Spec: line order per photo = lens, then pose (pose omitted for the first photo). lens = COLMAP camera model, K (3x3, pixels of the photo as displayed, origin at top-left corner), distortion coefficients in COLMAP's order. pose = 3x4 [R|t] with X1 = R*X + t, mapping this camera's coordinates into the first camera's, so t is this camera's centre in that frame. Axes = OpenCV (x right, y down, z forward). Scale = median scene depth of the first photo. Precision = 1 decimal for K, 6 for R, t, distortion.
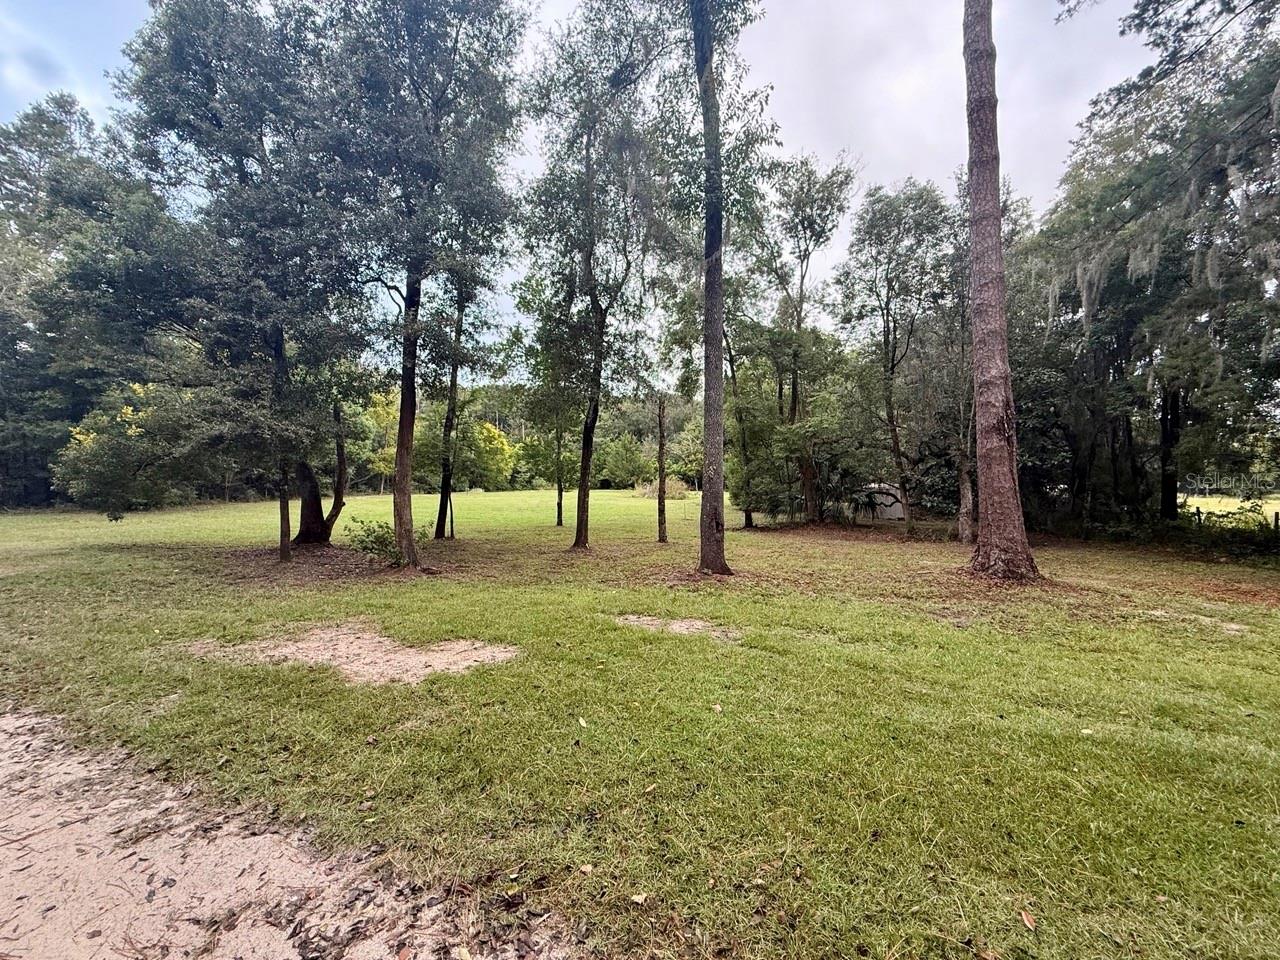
lens RADIAL K [[511.5, 0, 635.4], [0, 511.5, 475.5], [0, 0, 1]] dist [0.009642, -0.002173]
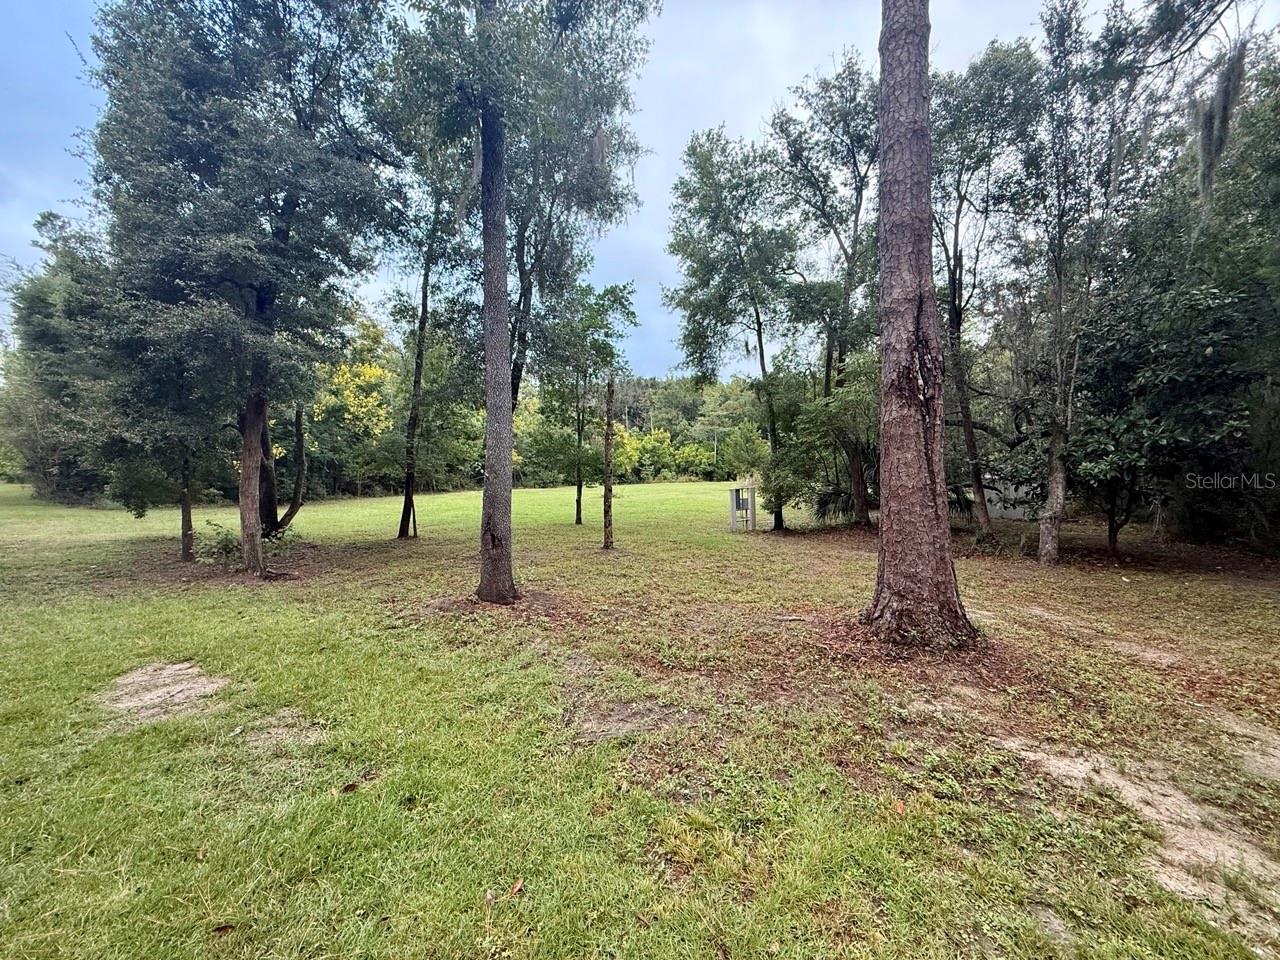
lens RADIAL K [[511.5, 0, 635.4], [0, 511.5, 475.5], [0, 0, 1]] dist [0.009642, -0.002173]
pose [[0.949145, -0.014708, -0.314495, 0.242030], [0.020125, 0.999700, 0.013986, -0.001662], [0.314195, -0.019604, 0.949156, 0.136934]]
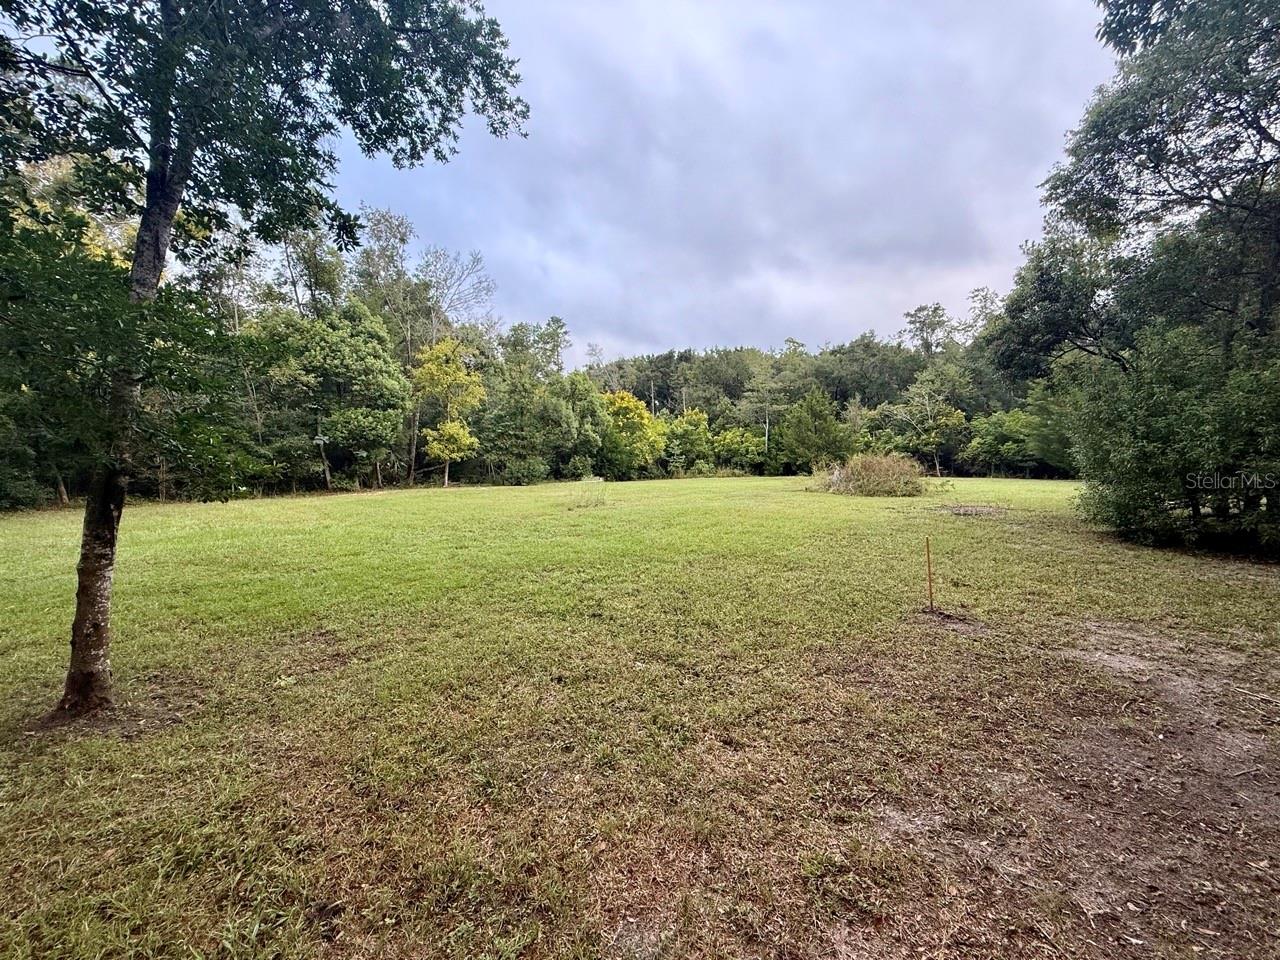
lens RADIAL K [[511.5, 0, 635.4], [0, 511.5, 475.5], [0, 0, 1]] dist [0.009642, -0.002173]
pose [[0.919400, -0.012487, -0.393125, 0.082136], [0.023020, 0.999491, 0.022090, 0.022052], [0.392649, -0.029359, 0.919220, 0.893749]]
